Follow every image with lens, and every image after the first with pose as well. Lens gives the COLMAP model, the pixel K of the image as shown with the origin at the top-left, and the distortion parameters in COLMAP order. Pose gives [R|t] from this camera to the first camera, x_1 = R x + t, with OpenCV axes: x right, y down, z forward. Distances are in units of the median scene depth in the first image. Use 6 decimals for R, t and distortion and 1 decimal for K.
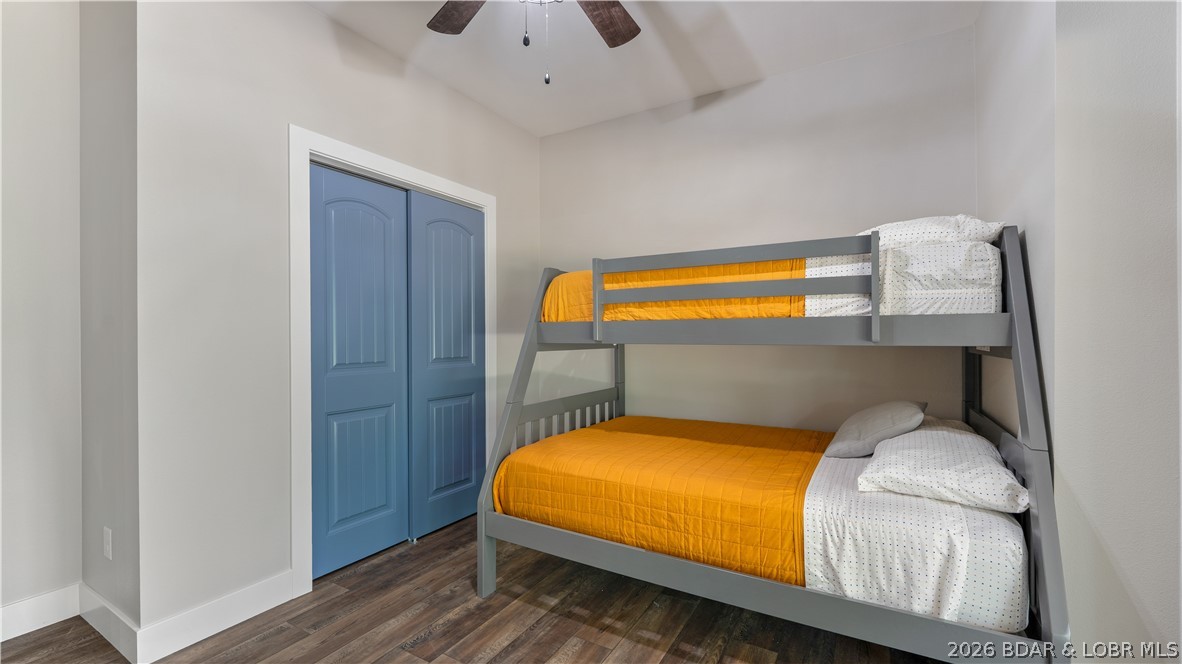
lens RADIAL K [[489.6, 0, 582.8], [0, 489.6, 335.8], [0, 0, 1]] dist [0.000745, -0.001745]
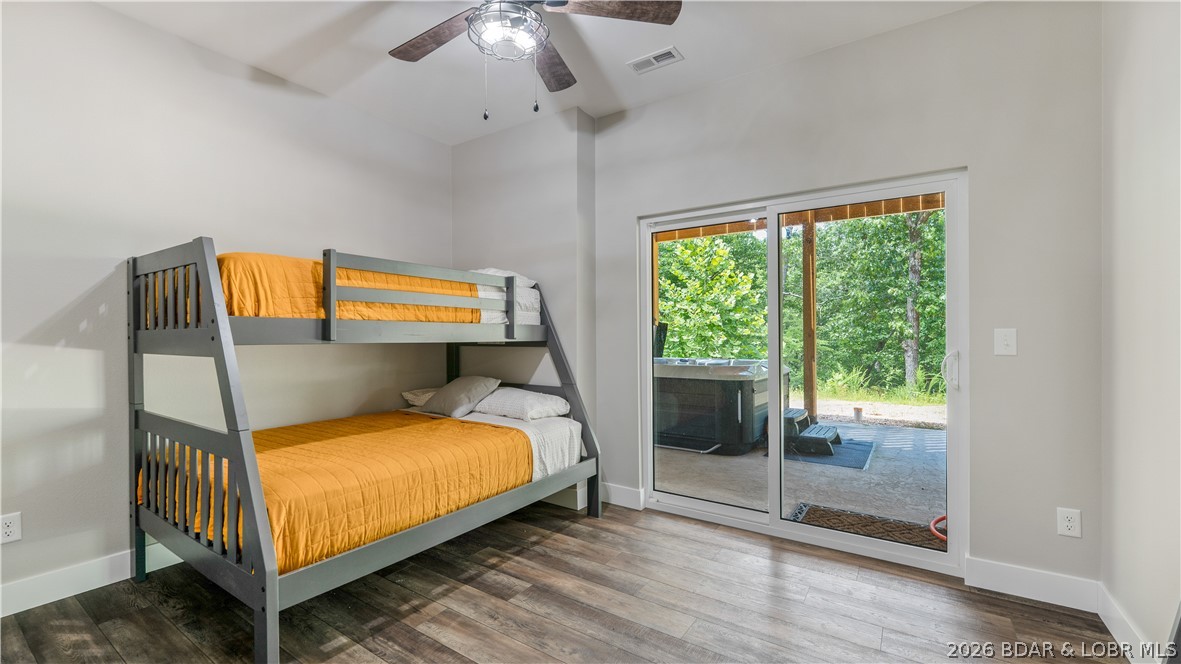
lens RADIAL K [[489.2, 0, 581.0], [0, 489.2, 332.9], [0, 0, 1]] dist [0.000745, -0.001745]
pose [[0.058097, 0.009625, 0.998265, -0.976458], [-0.000235, 0.999954, -0.009628, 0.005767], [-0.998311, 0.000324, 0.058096, 0.564258]]
